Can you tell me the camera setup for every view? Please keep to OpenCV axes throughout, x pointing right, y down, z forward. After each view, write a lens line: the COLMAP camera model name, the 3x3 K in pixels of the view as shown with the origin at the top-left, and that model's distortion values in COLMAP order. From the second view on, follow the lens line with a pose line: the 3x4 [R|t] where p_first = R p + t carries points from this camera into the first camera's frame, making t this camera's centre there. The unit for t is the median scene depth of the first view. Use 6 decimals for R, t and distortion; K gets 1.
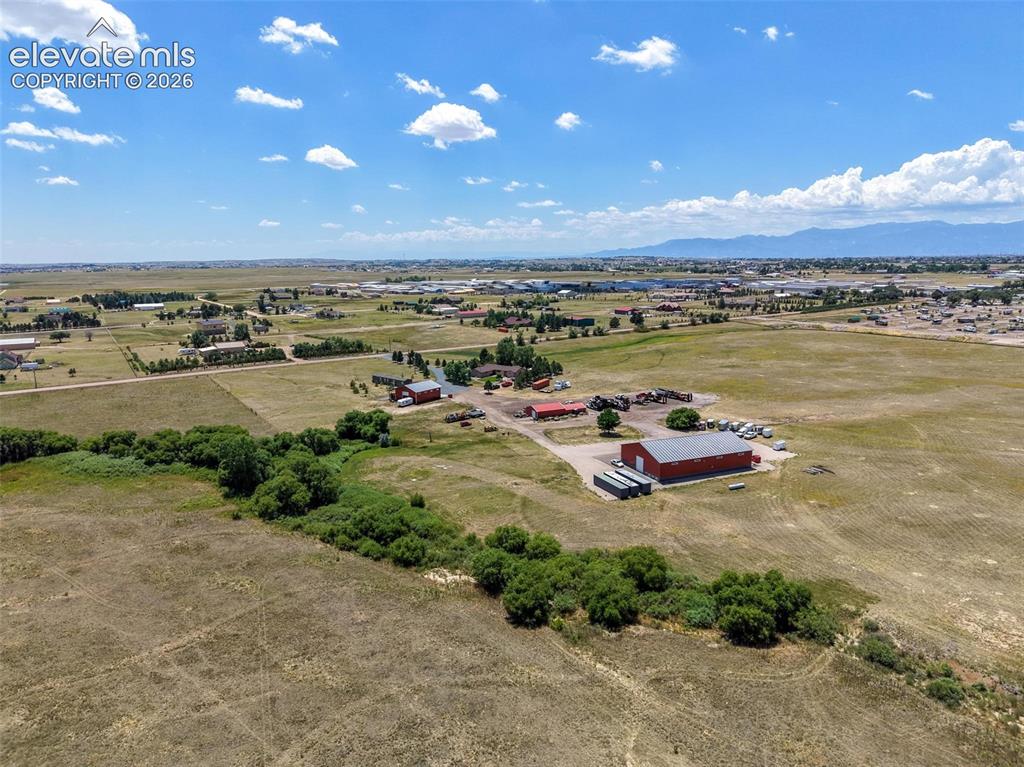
lens RADIAL K [[668.6, 0, 511.2], [0, 668.6, 381.5], [0, 0, 1]] dist [0.008197, 0.000116]
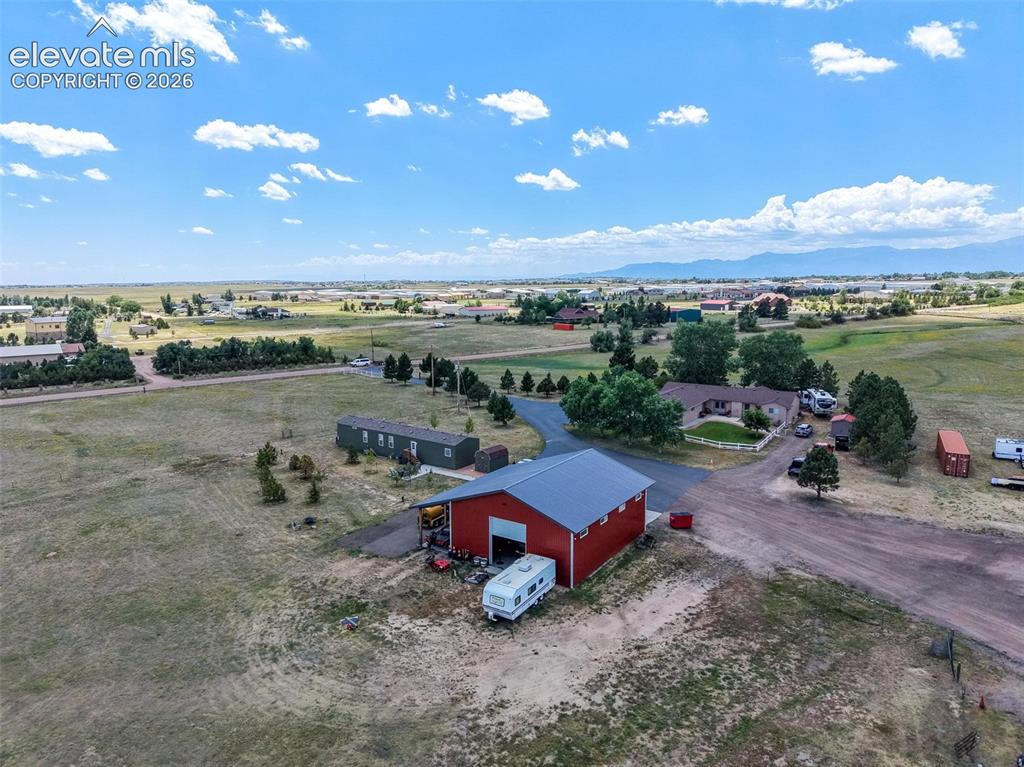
lens RADIAL K [[668.6, 0, 513.2], [0, 668.6, 383.9], [0, 0, 1]] dist [0.008197, 0.000116]
pose [[0.998140, -0.008341, 0.060387, -0.121280], [0.010225, 0.999468, -0.030958, -0.014102], [-0.060096, 0.031518, 0.997695, 0.574973]]
